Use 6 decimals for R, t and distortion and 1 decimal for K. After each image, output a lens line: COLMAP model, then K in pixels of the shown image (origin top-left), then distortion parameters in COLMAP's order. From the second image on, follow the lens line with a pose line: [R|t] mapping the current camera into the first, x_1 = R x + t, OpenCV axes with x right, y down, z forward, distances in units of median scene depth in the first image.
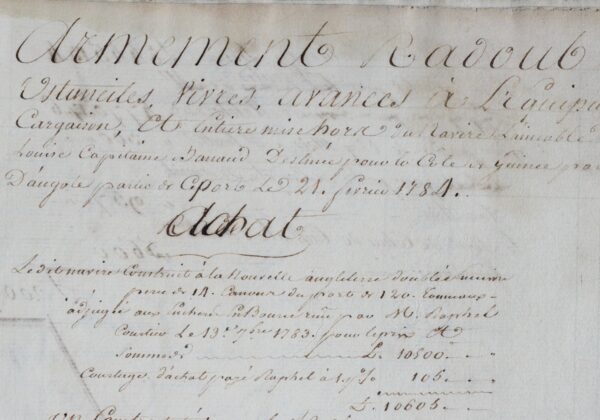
lens RADIAL K [[1608.9, 0, 299.7], [0, 1608.9, 210.5], [0, 0, 1]] dist [-0.145474, 0.000000]
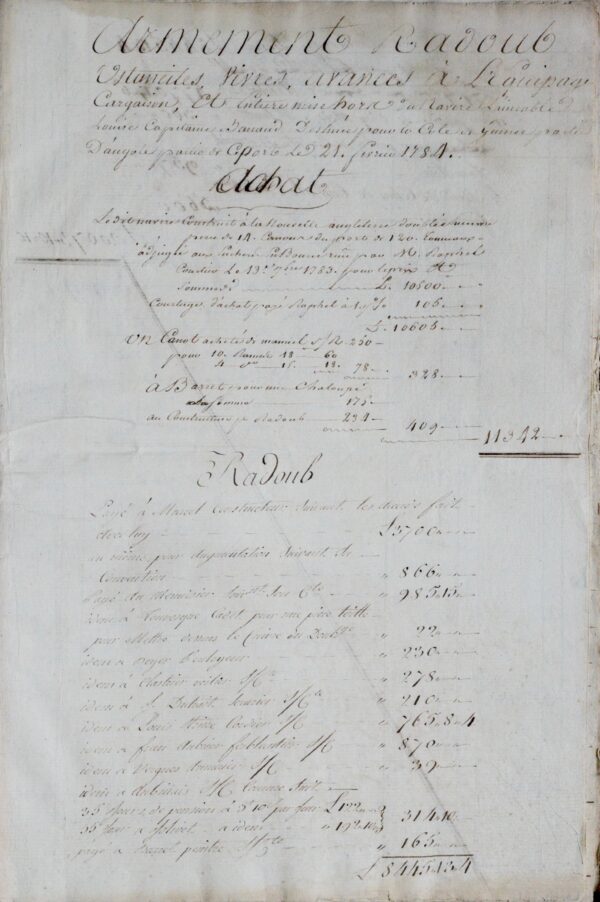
lens RADIAL K [[2392.2, 0, 299.2], [0, 2392.2, 450.1], [0, 0, 1]] dist [-0.077477, 0.000000]
pose [[0.999745, -0.010725, -0.019859, 0.015529], [0.012329, 0.996514, 0.082513, 0.062562], [0.018905, -0.082737, 0.996392, -0.851865]]
